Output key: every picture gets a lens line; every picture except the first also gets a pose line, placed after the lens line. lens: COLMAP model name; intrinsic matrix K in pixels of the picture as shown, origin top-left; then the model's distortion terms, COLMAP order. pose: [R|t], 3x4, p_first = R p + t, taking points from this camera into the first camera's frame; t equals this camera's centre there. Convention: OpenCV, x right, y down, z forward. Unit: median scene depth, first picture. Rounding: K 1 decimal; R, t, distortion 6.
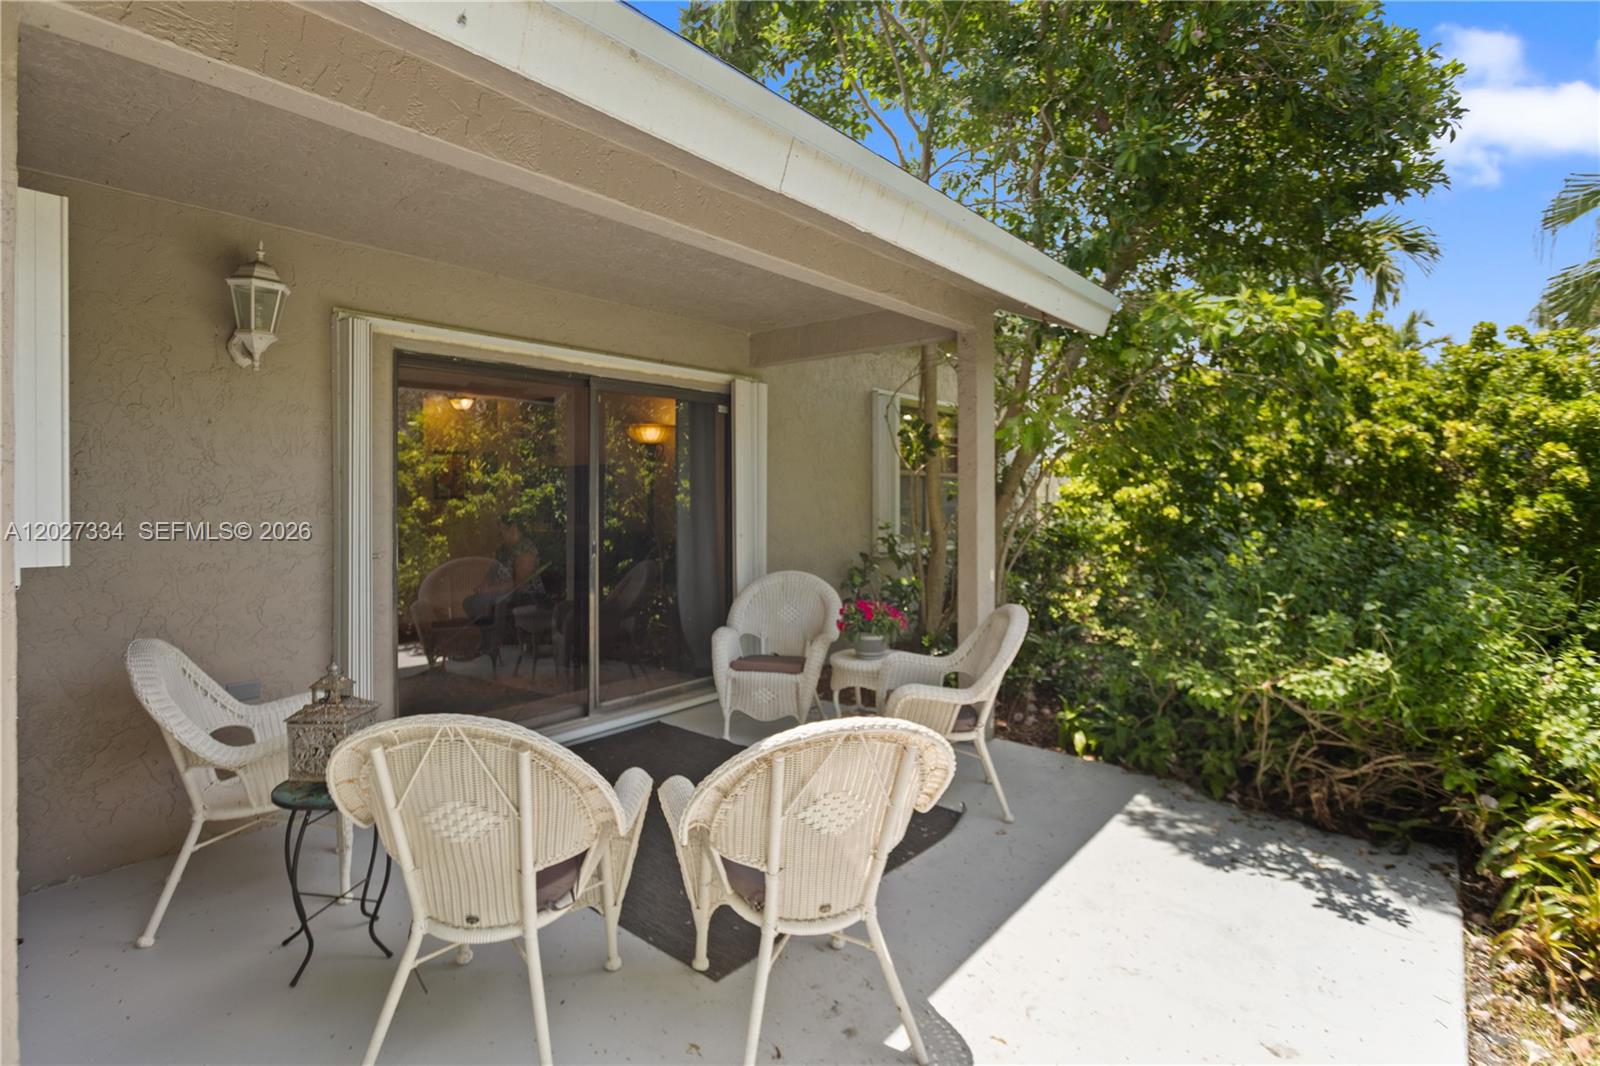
lens RADIAL K [[818.2, 0, 817.0], [0, 818.2, 493.5], [0, 0, 1]] dist [-0.004246, -0.000899]
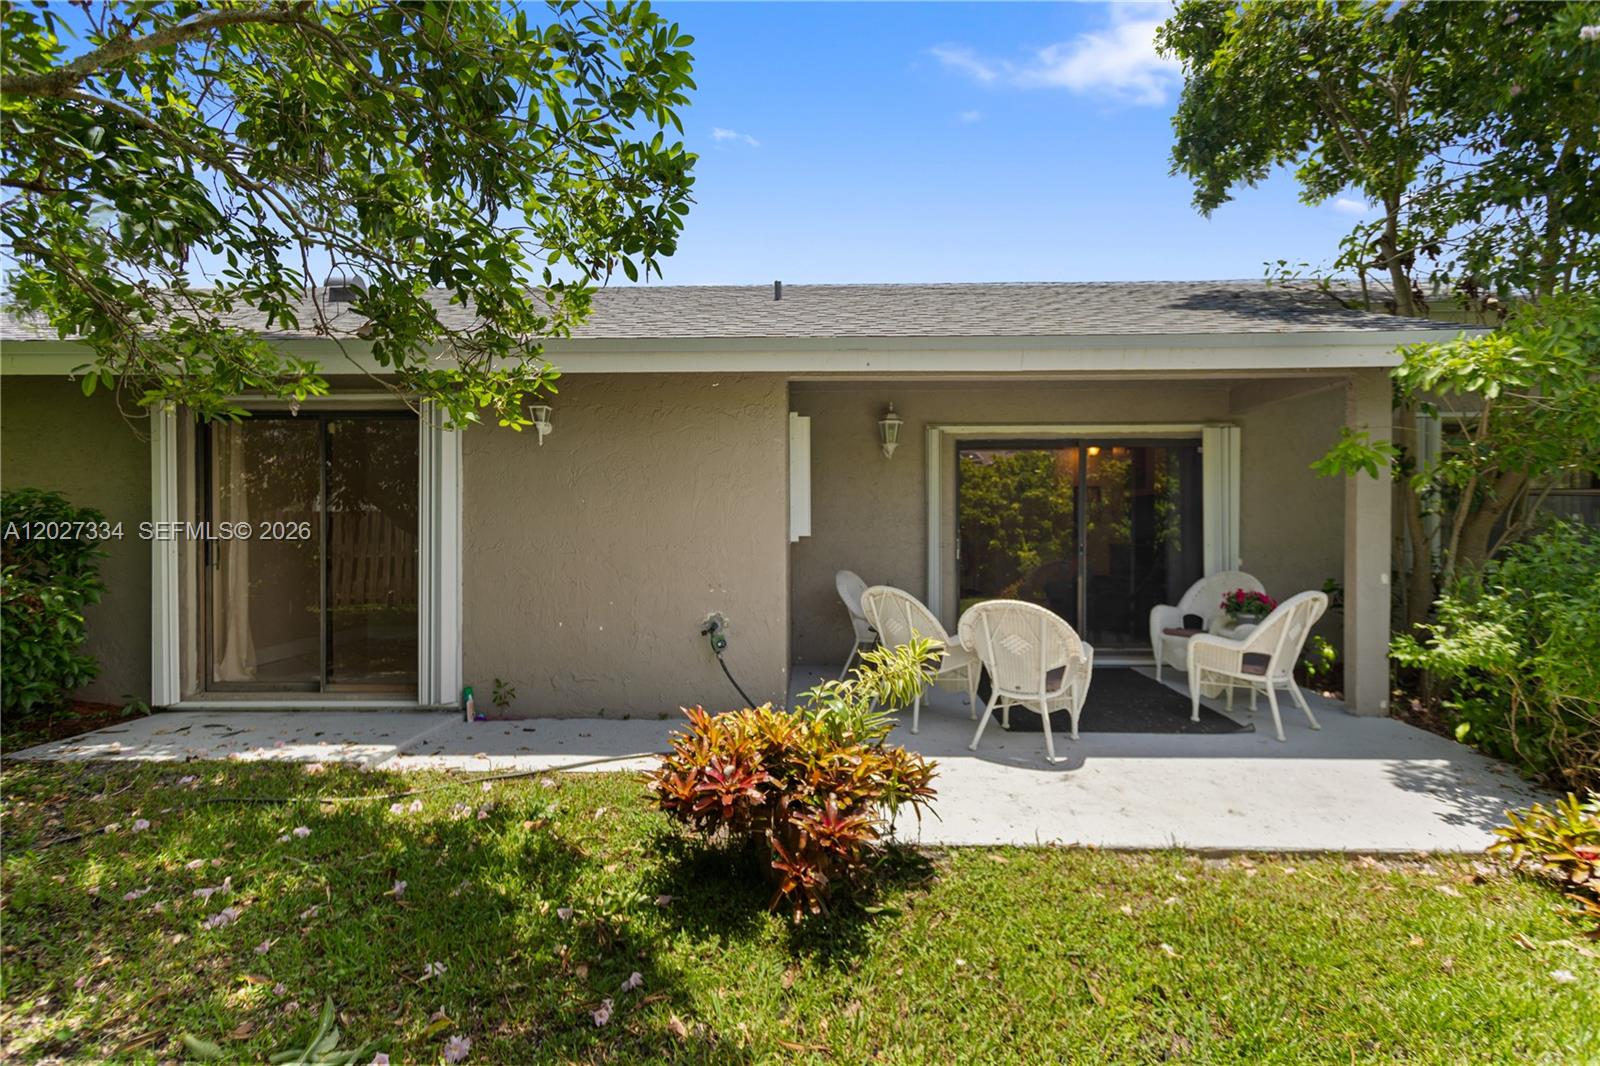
lens RADIAL K [[779.9, 0, 795.4], [0, 779.9, 535.2], [0, 0, 1]] dist [0.004812, -0.000550]
pose [[0.616625, 0.010619, -0.787186, 0.841792], [0.002920, 0.999871, 0.015775, 0.023104], [0.787252, -0.012026, 0.616514, -0.531267]]
